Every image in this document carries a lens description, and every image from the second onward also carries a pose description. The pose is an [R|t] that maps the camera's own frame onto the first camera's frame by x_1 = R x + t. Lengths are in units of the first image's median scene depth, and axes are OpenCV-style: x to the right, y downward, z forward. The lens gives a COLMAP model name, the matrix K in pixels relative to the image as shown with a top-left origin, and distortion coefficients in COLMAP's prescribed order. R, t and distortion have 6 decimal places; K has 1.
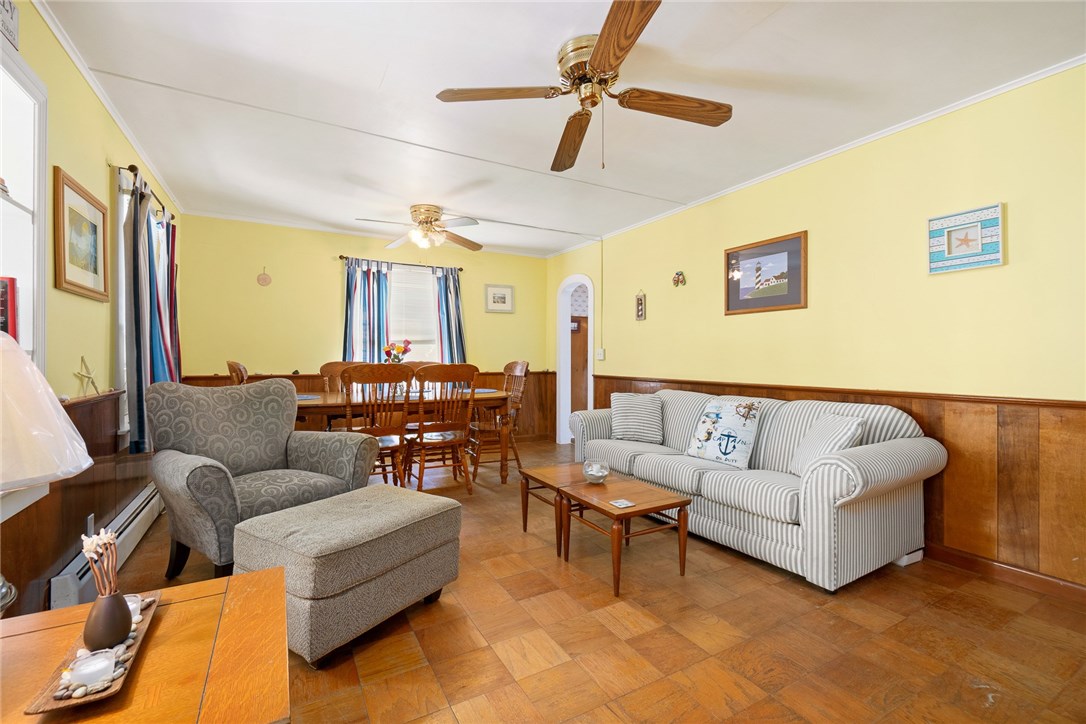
lens RADIAL K [[467.0, 0, 538.9], [0, 467.0, 352.1], [0, 0, 1]] dist [0.000714, 0.004527]
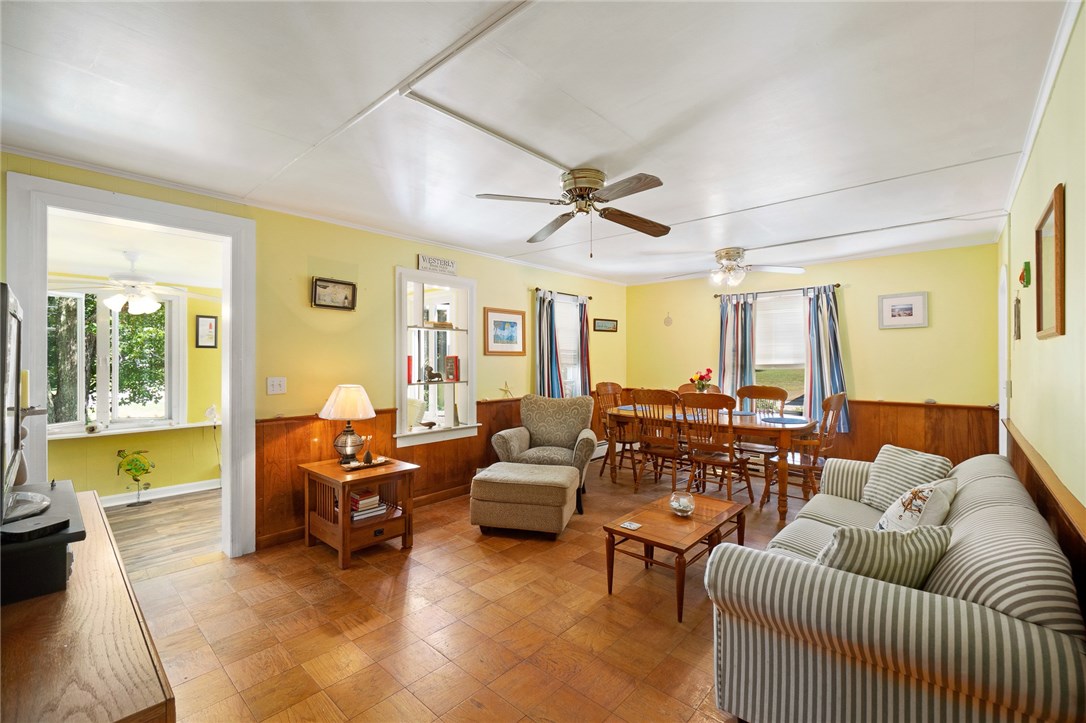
lens RADIAL K [[467.0, 0, 553.2], [0, 467.0, 356.2], [0, 0, 1]] dist [0.000714, 0.004527]
pose [[0.337354, -0.003985, -0.941369, 0.553693], [0.007505, 0.999971, -0.001544, -0.046966], [0.941348, -0.006545, 0.337374, 0.189696]]
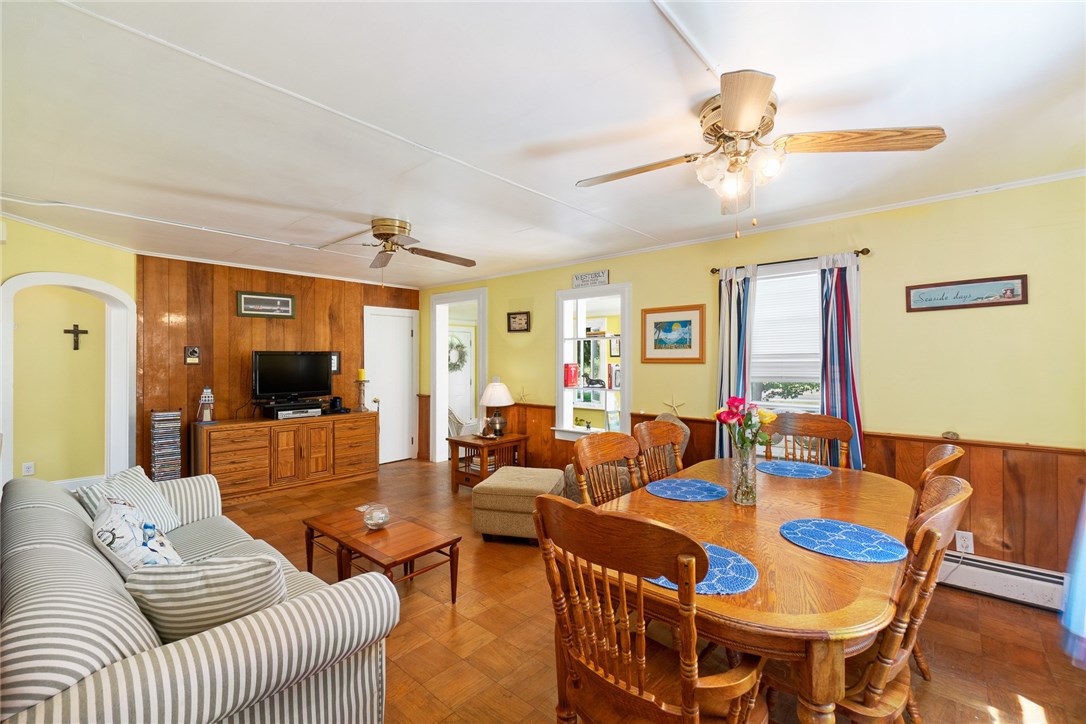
lens RADIAL K [[467.0, 0, 544.4], [0, 467.0, 367.9], [0, 0, 1]] dist [0.000714, 0.004527]
pose [[-0.943194, -0.004571, -0.332211, 0.061045], [-0.004456, 0.999989, -0.001110, -0.040858], [0.332212, 0.000434, -0.943205, 1.122677]]
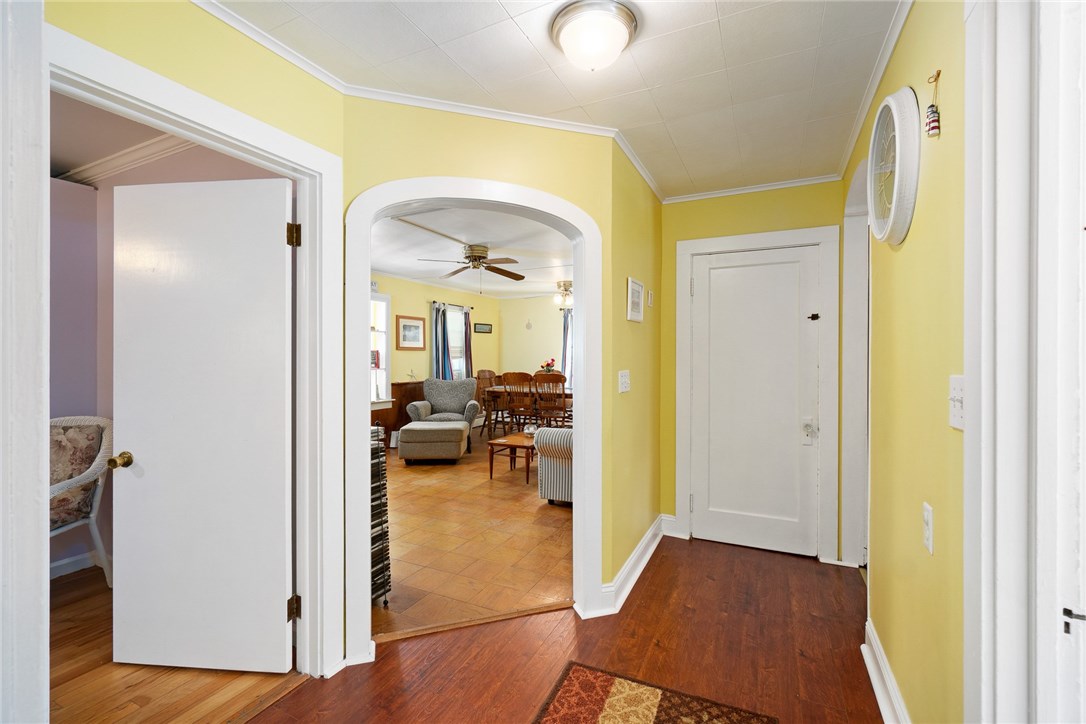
lens RADIAL K [[467.0, 0, 561.7], [0, 467.0, 348.8], [0, 0, 1]] dist [0.000714, 0.004527]
pose [[0.596217, -0.012386, -0.802728, 0.941011], [0.007123, 0.999923, -0.010139, -0.037512], [0.802792, 0.000327, 0.596259, -0.031229]]
